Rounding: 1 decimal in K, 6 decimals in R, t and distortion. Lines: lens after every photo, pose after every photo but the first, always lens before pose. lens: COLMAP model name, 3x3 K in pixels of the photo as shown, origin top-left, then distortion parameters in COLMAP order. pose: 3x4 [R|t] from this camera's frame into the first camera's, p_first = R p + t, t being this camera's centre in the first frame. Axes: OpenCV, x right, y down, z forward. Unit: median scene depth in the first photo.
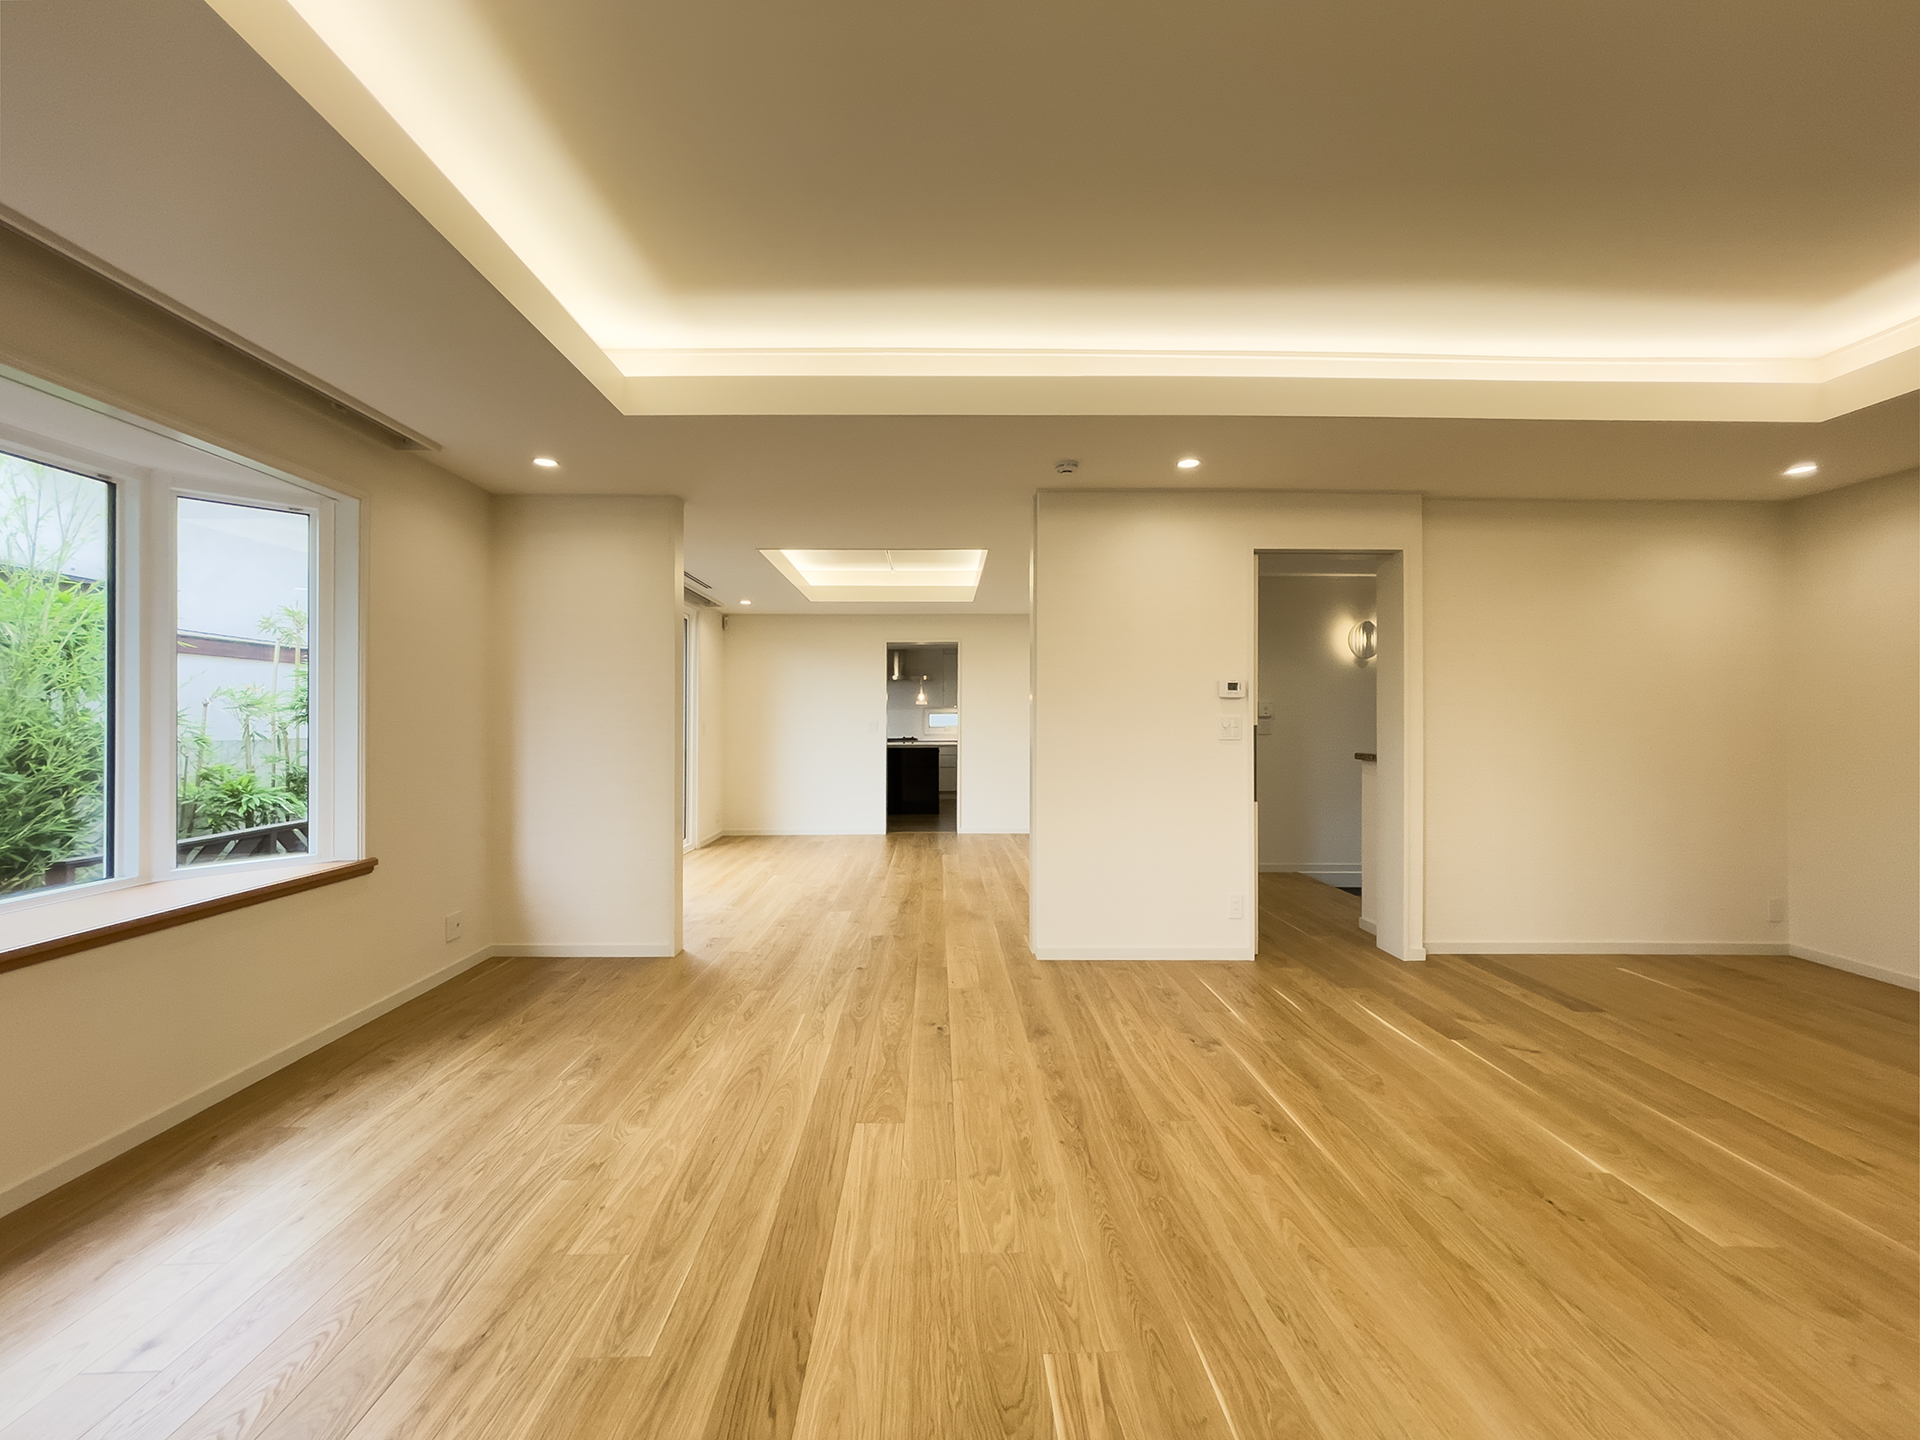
lens RADIAL K [[787.4, 0, 962.2], [0, 787.4, 725.0], [0, 0, 1]] dist [-0.010846, -0.001105]
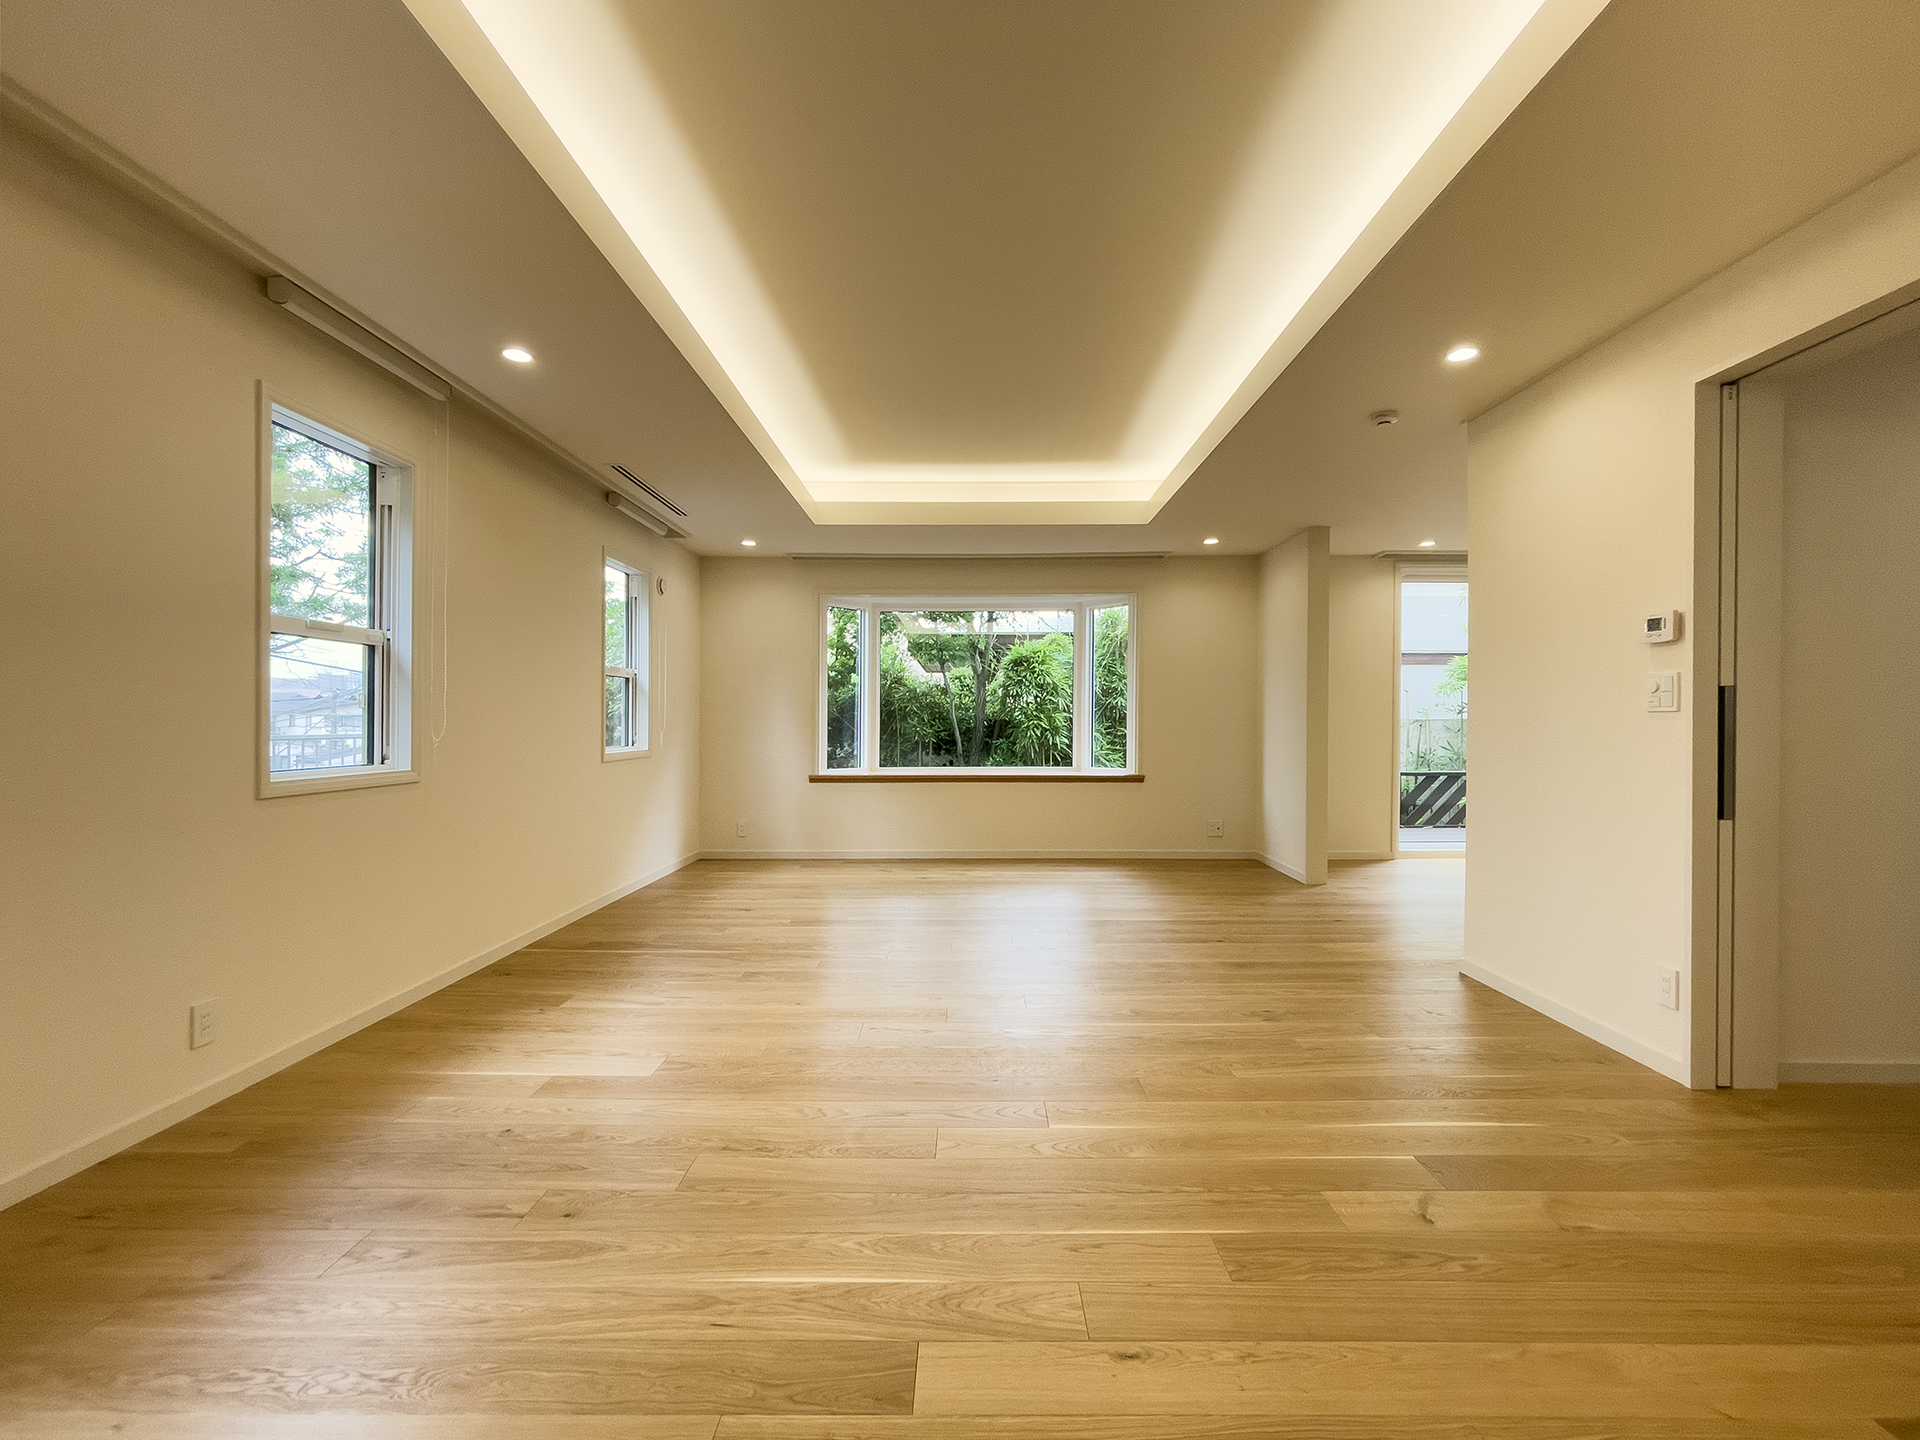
lens RADIAL K [[787.4, 0, 964.4], [0, 787.4, 717.6], [0, 0, 1]] dist [-0.010846, -0.001105]
pose [[-0.024774, -0.002176, -0.999691, 0.966399], [-0.005030, 0.999985, -0.002052, 0.027425], [0.999680, 0.004978, -0.024785, 0.479258]]
